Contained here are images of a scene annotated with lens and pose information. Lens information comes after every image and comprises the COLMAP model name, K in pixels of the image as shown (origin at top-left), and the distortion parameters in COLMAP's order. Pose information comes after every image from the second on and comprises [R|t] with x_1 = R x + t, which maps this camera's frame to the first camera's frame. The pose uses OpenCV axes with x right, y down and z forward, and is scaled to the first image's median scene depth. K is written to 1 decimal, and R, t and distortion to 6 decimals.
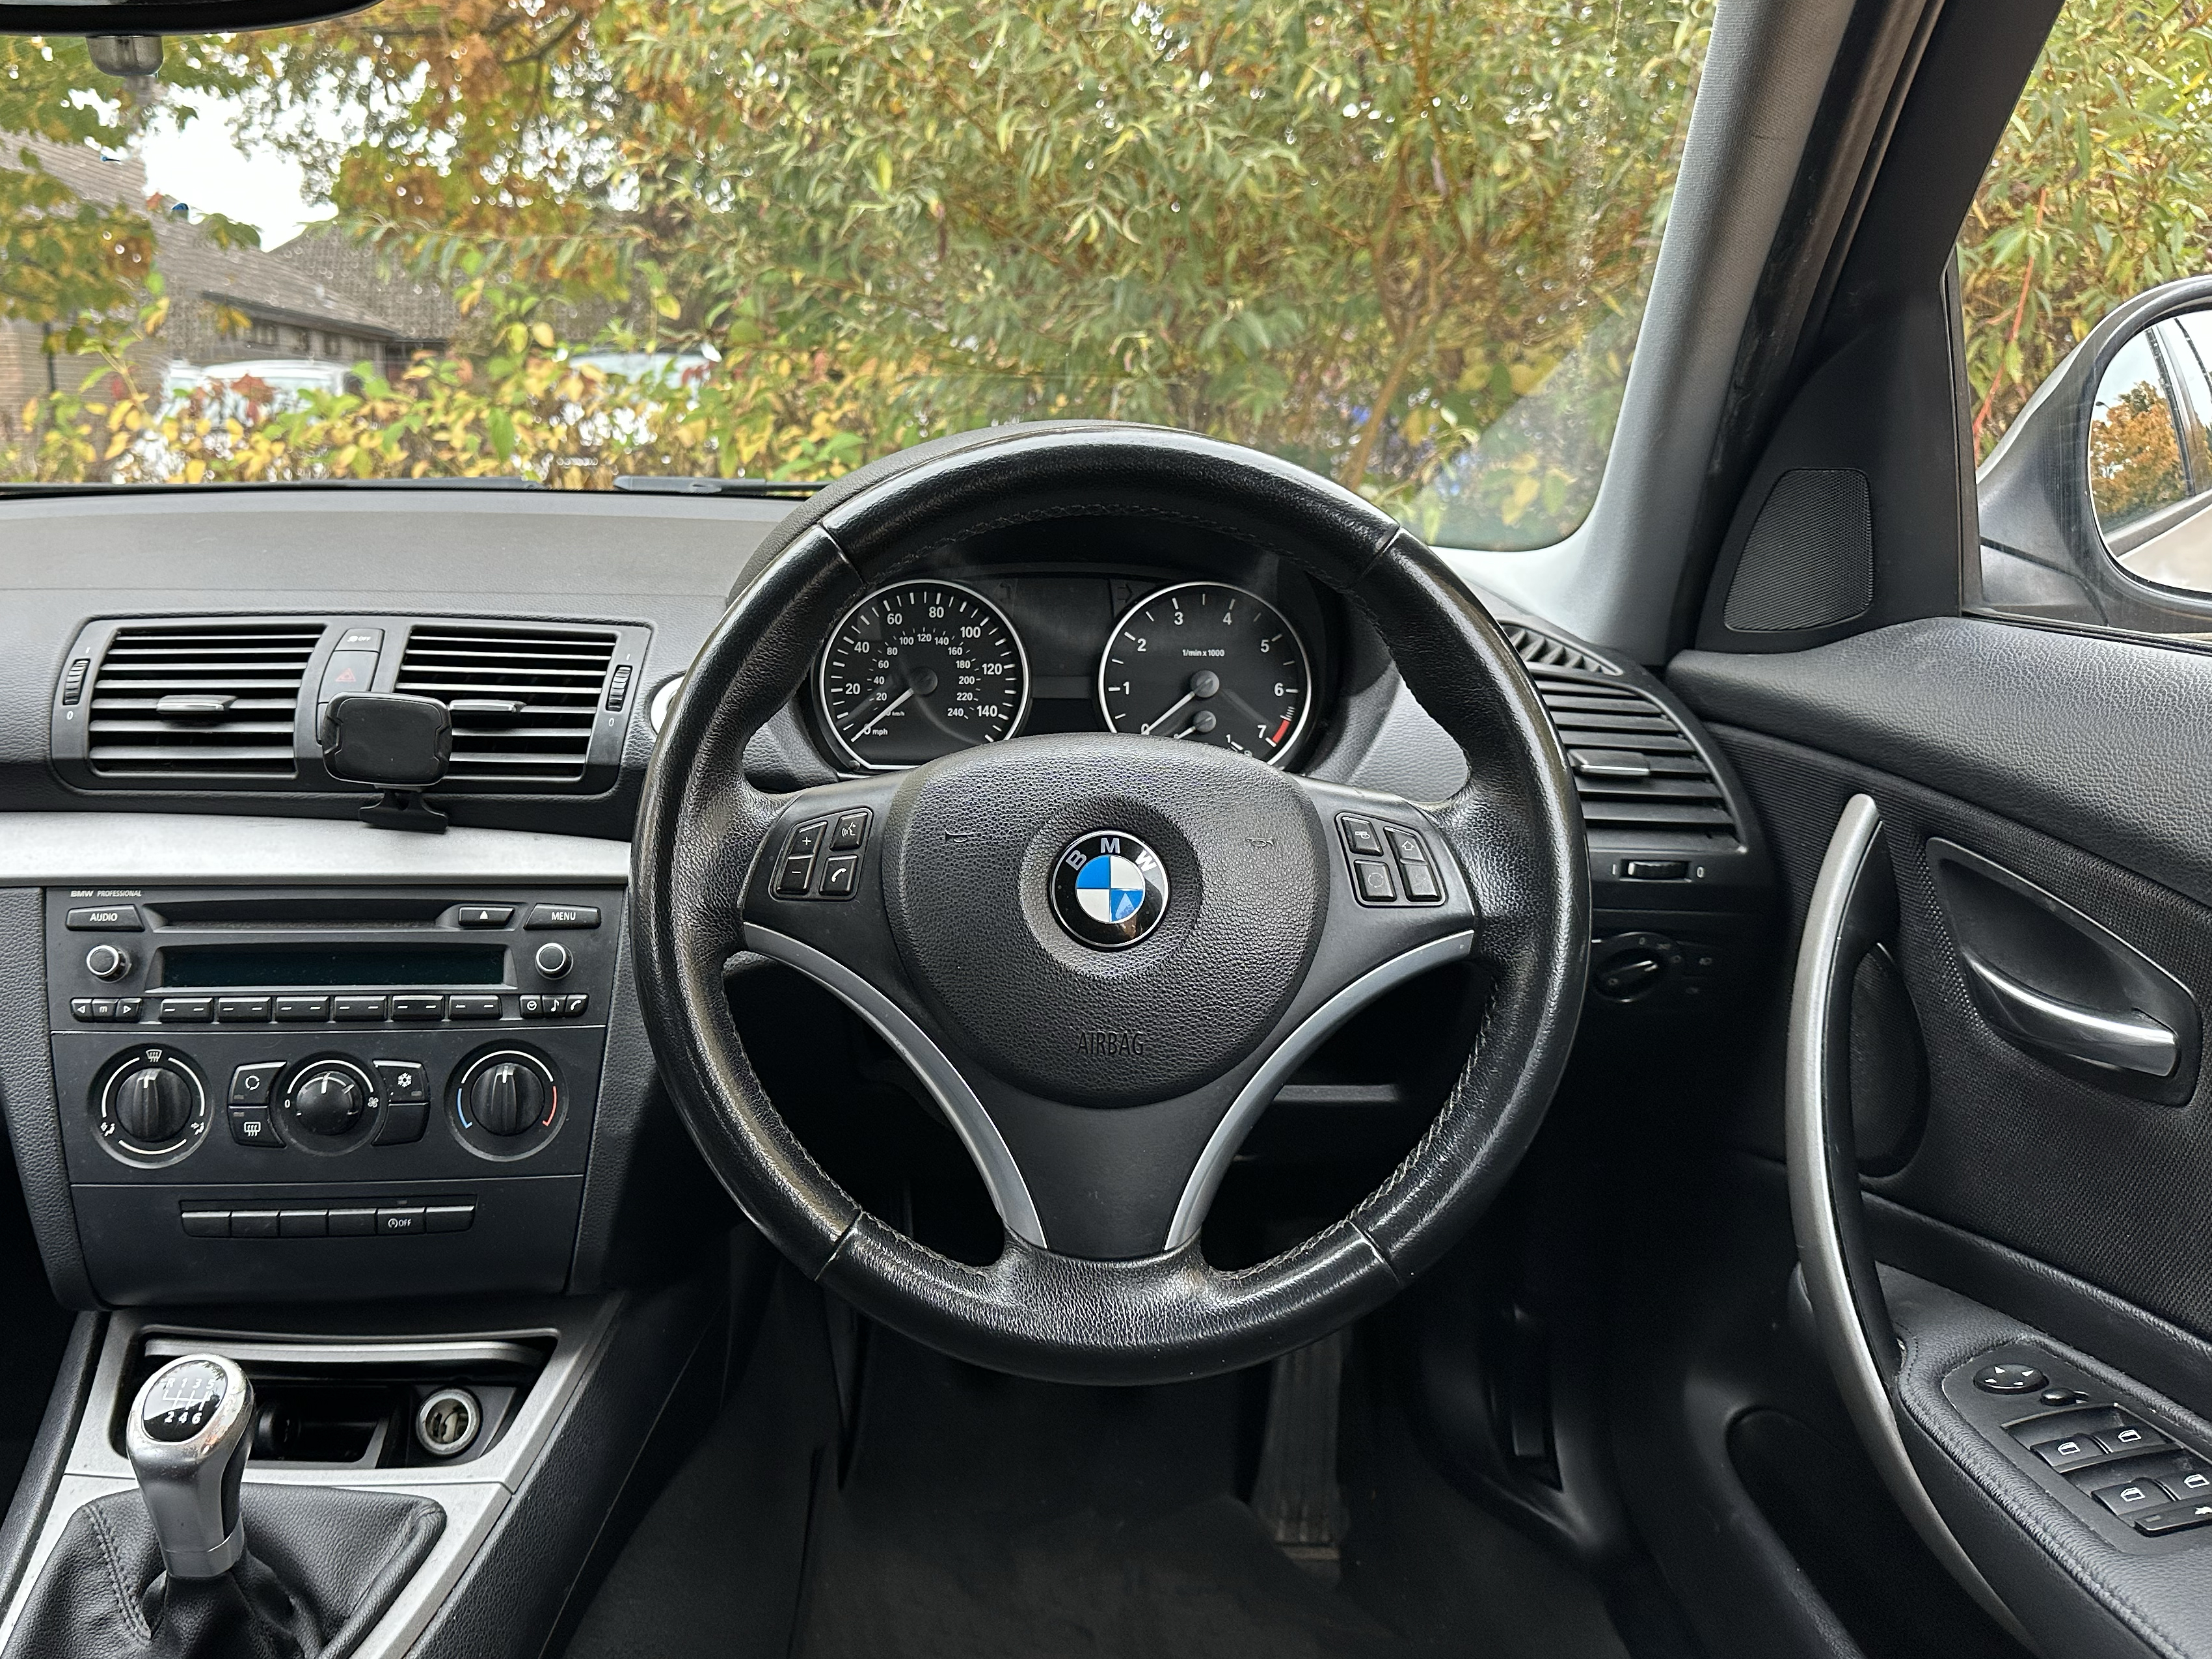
lens RADIAL K [[1901.1, 0, 907.7], [0, 1901.1, 825.4], [0, 0, 1]] dist [0.167931, -0.292308]
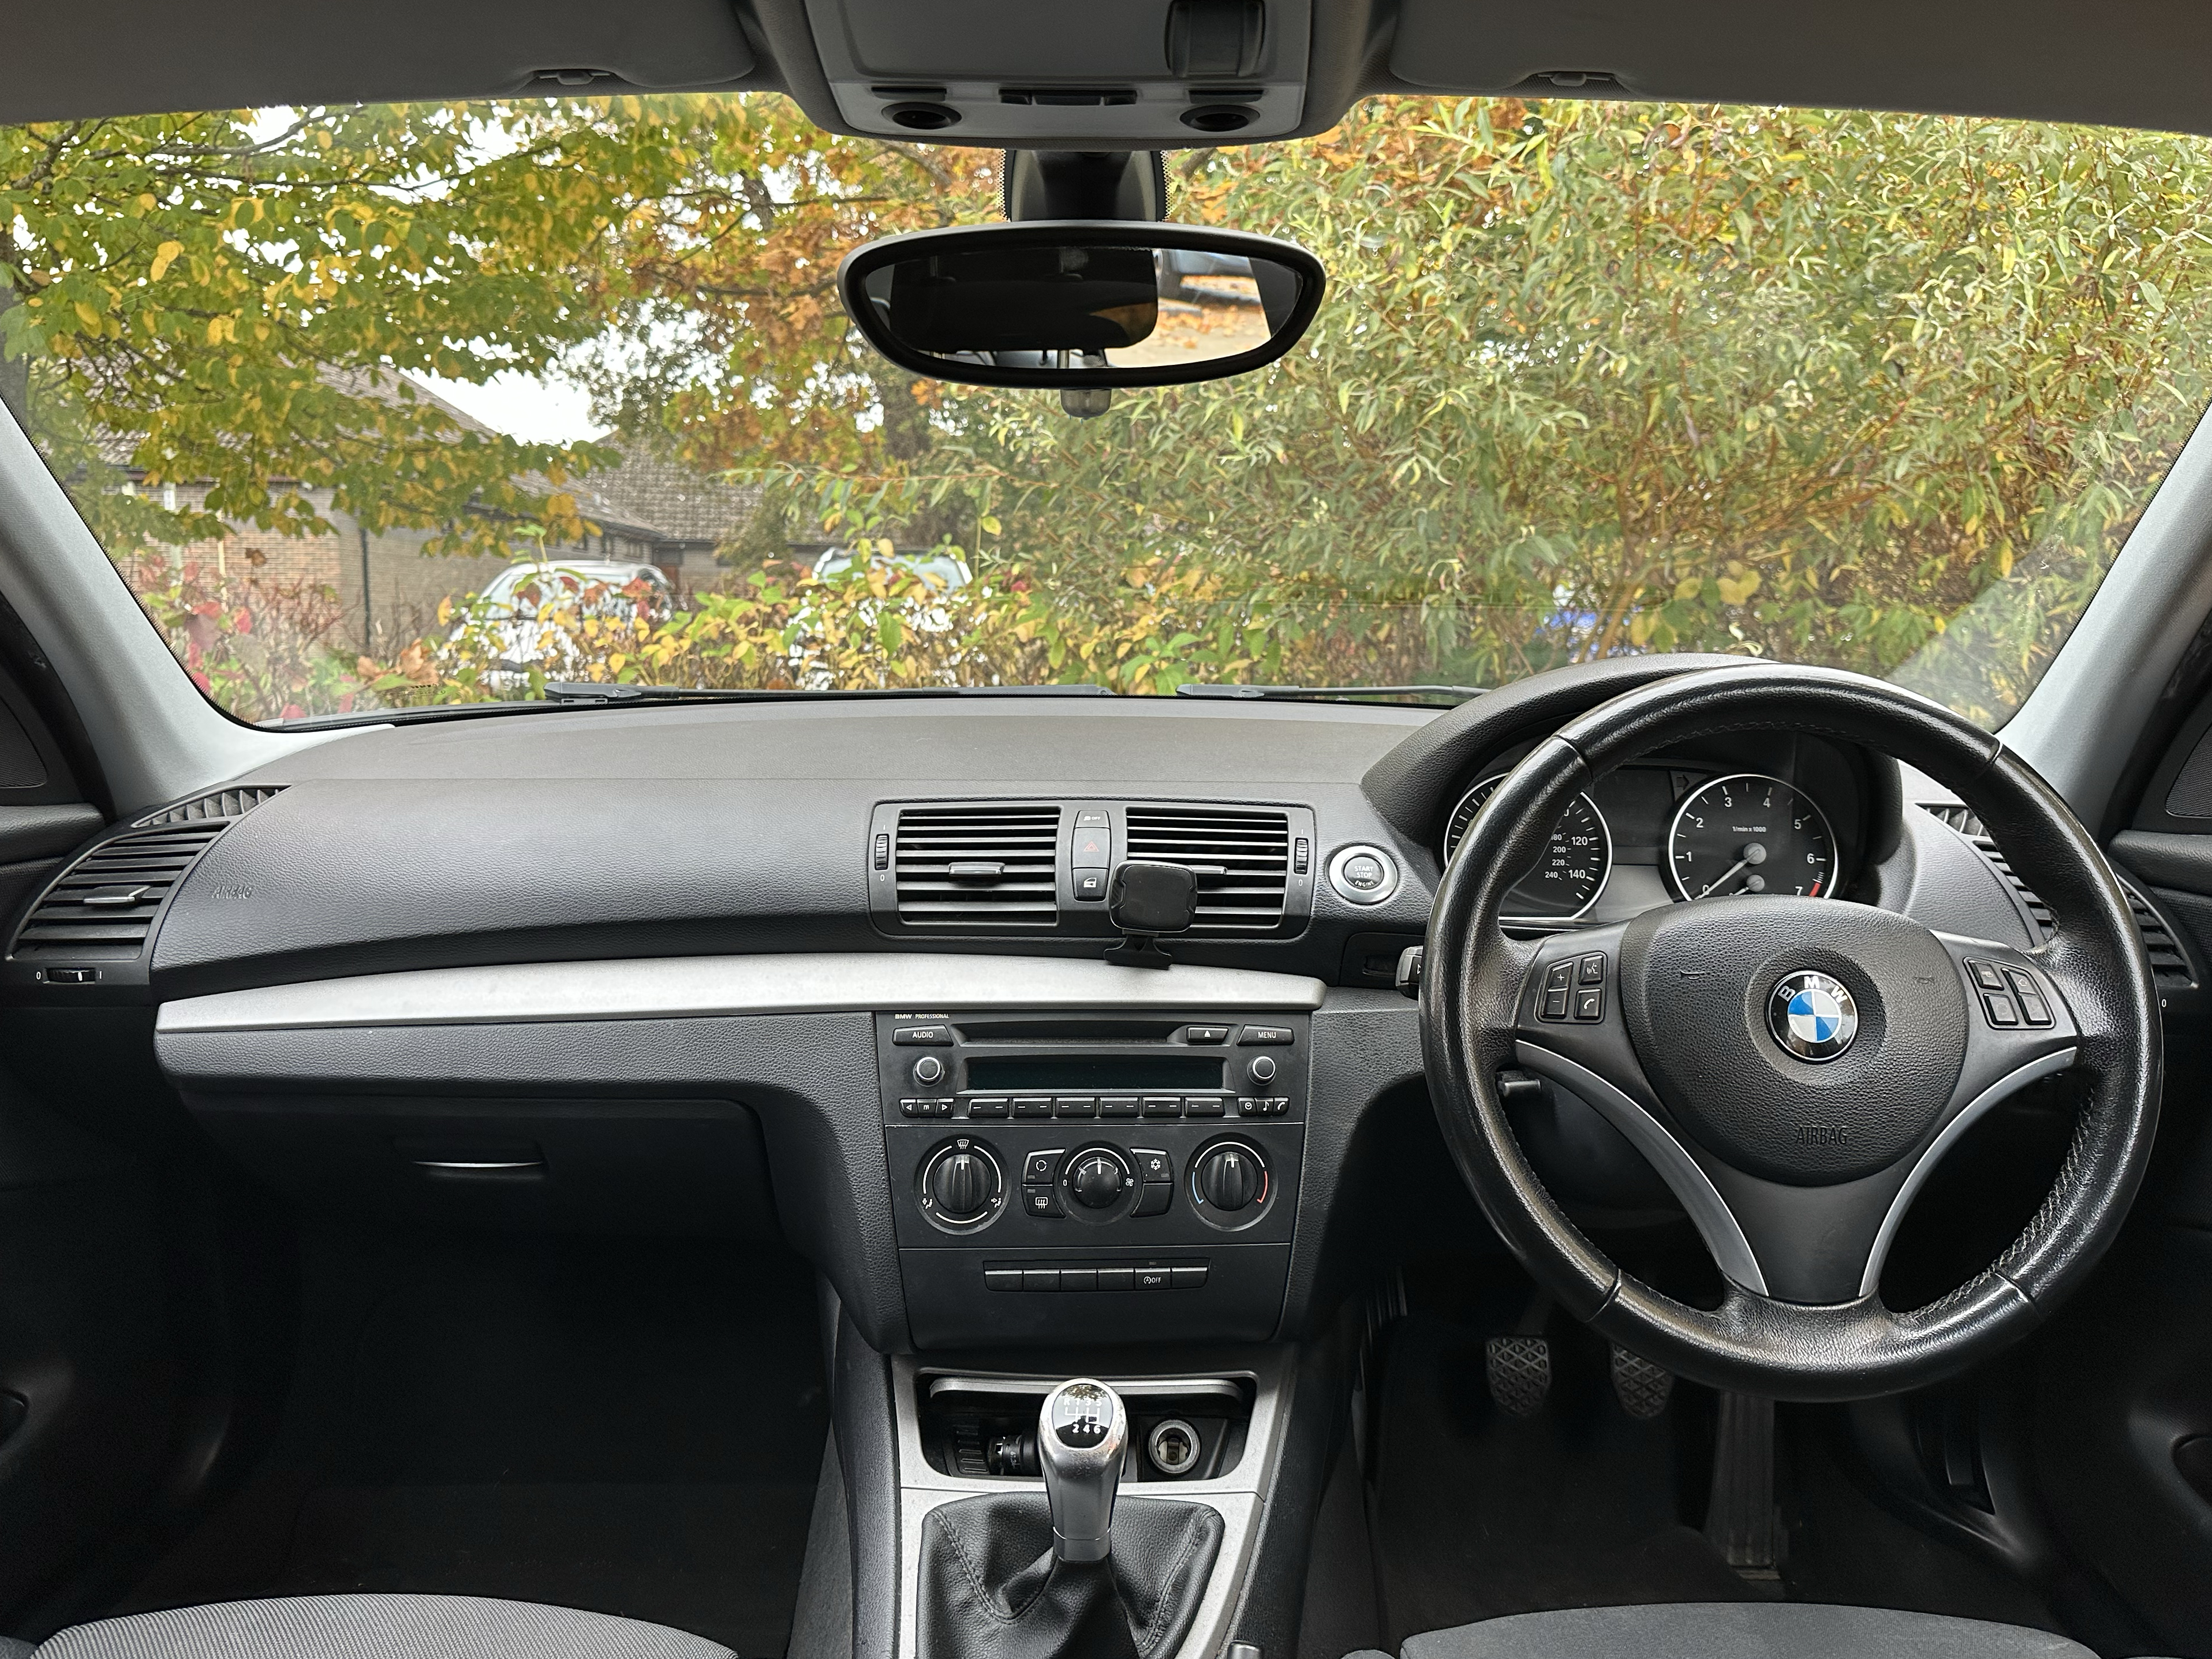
lens RADIAL K [[1700.0, 0, 1098.1], [0, 1700.0, 821.1], [0, 0, 1]] dist [0.189890, -0.328122]
pose [[0.999537, 0.002545, 0.030320, -0.324242], [-0.000047, 0.996624, -0.082100, -0.001056], [-0.030427, 0.082061, 0.996163, -0.141931]]
